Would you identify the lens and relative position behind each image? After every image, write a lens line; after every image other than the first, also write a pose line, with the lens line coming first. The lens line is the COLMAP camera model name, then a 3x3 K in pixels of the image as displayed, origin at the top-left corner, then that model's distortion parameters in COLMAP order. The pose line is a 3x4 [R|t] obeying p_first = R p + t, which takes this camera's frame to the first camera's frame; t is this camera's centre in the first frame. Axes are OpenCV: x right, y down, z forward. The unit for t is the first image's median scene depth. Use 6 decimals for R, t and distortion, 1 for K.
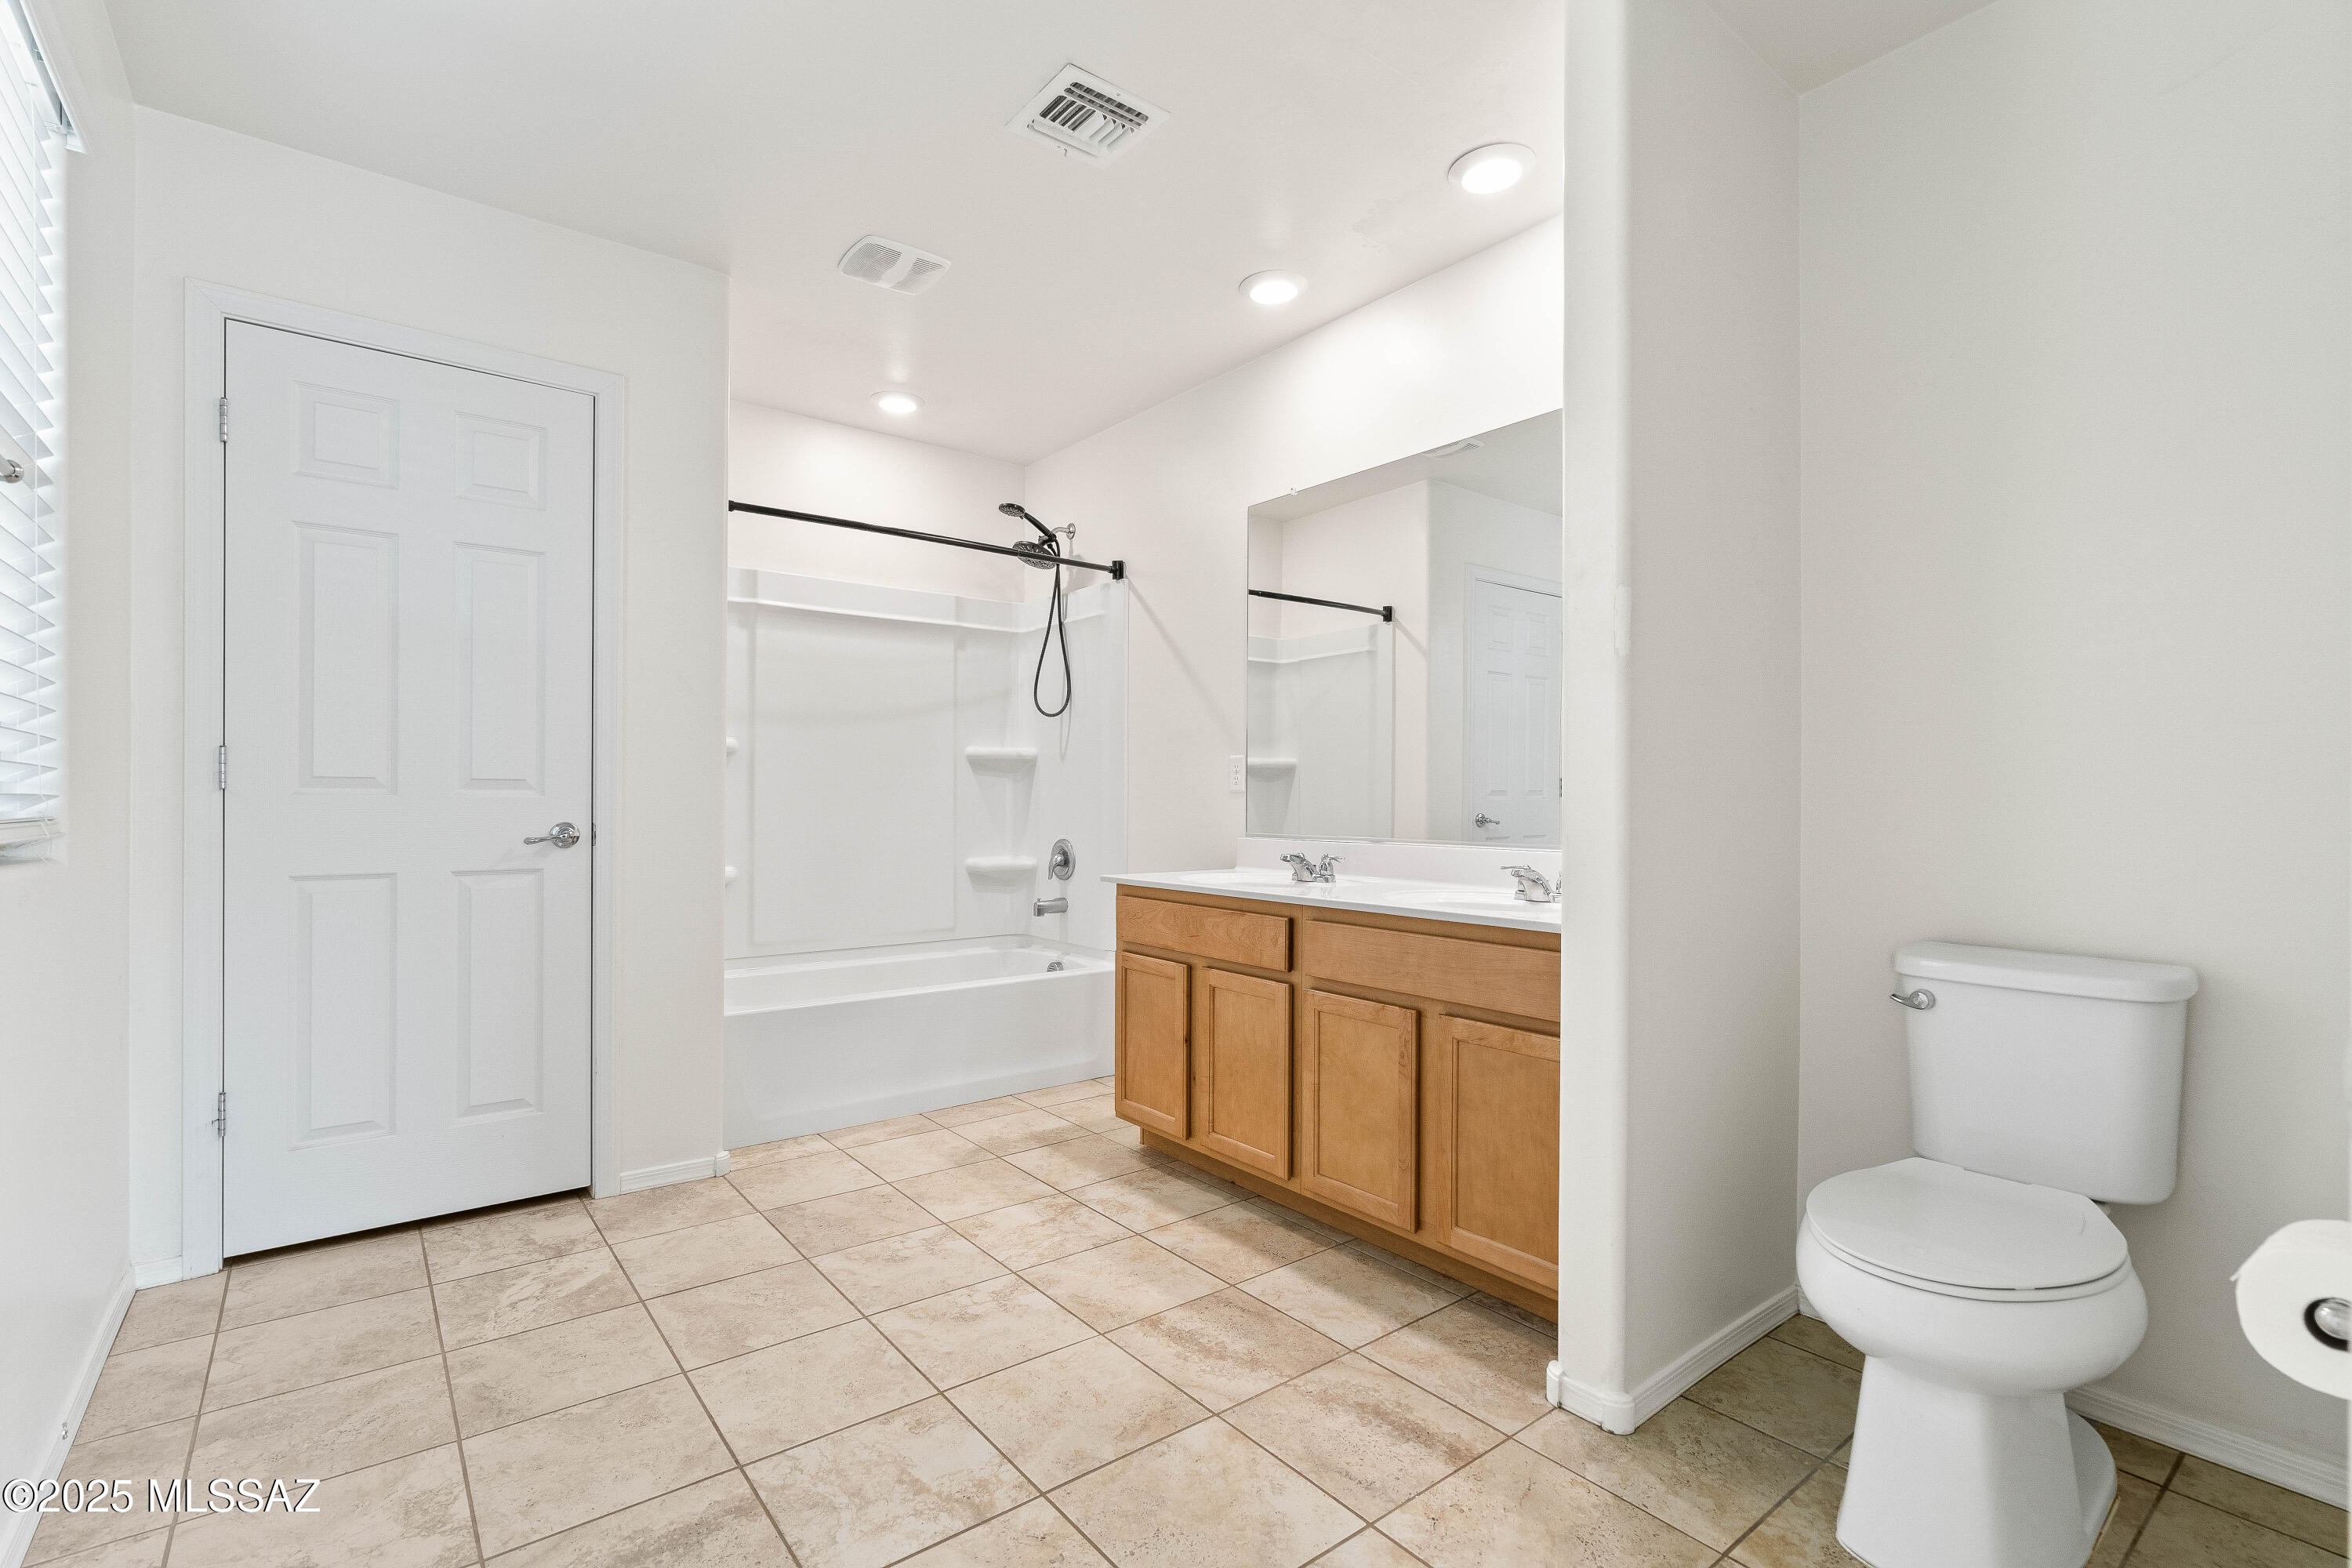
lens RADIAL K [[1080.4, 0, 1176.6], [0, 1080.4, 802.5], [0, 0, 1]] dist [-0.001729, 0.001065]
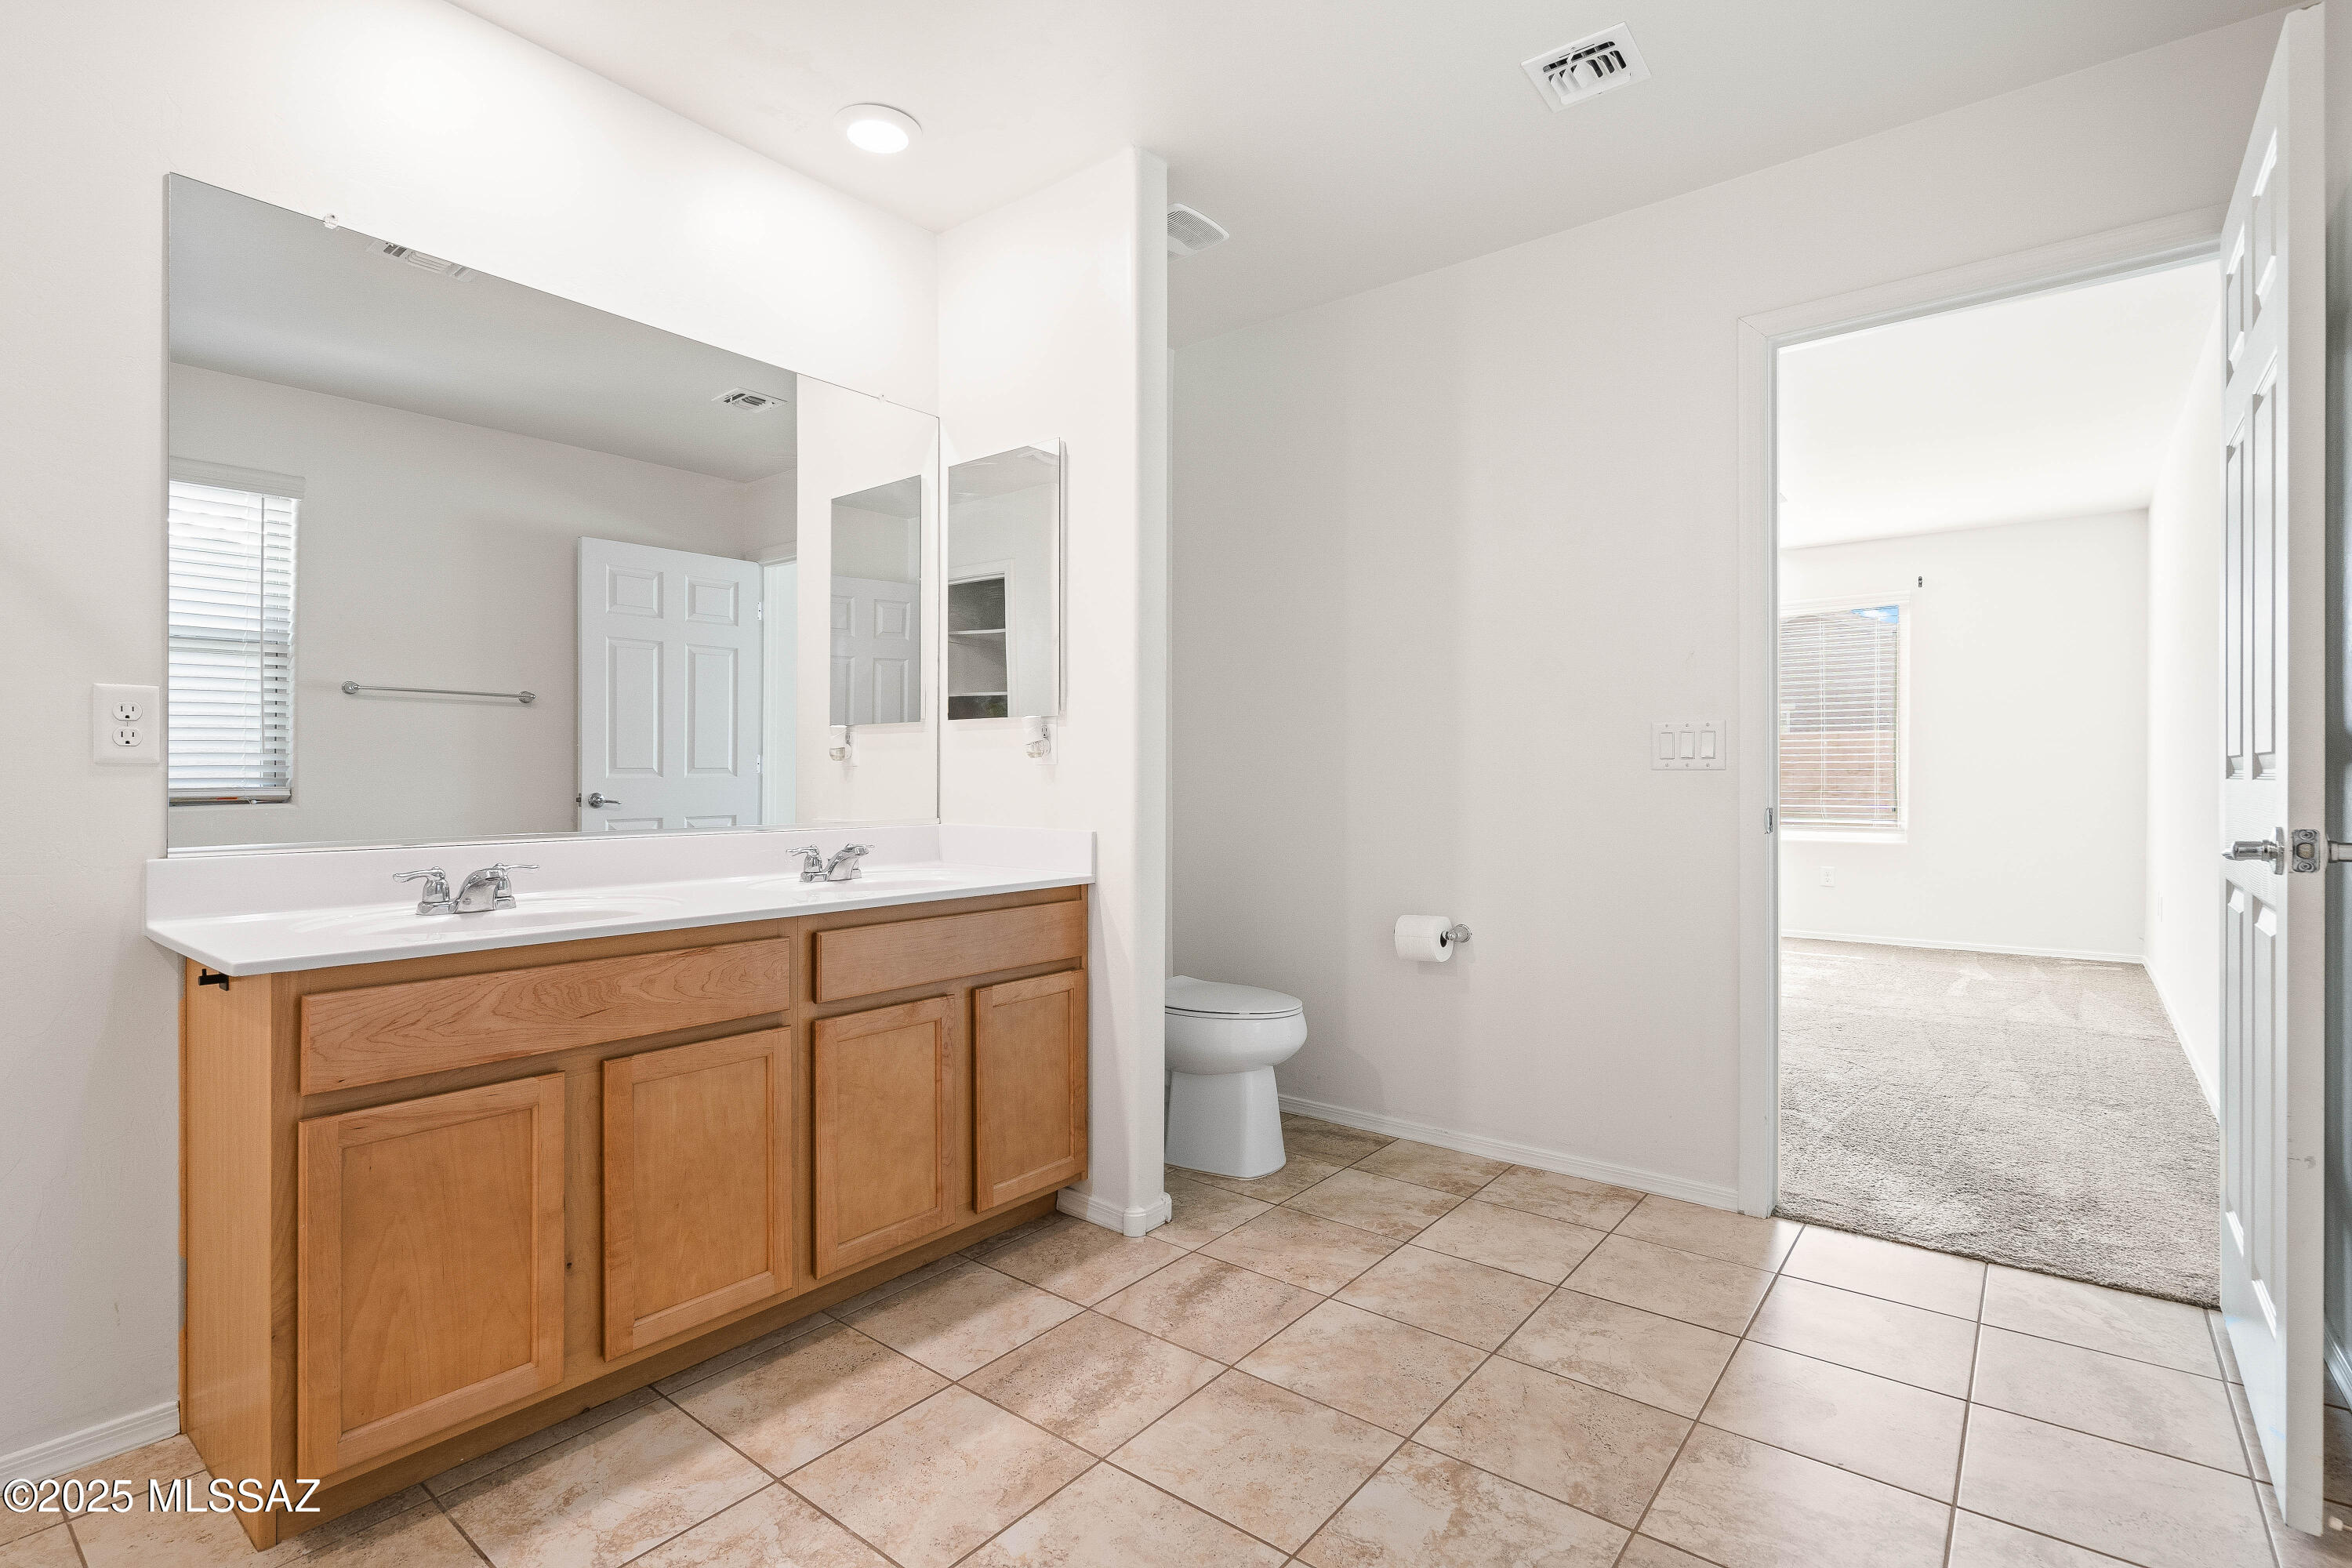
lens RADIAL K [[1080.4, 0, 1184.9], [0, 1080.4, 774.6], [0, 0, 1]] dist [-0.001729, 0.001065]
pose [[-0.226801, -0.003117, 0.973936, -0.774636], [0.003146, 0.999987, 0.003933, -0.007729], [-0.973936, 0.003956, -0.226789, 1.022885]]
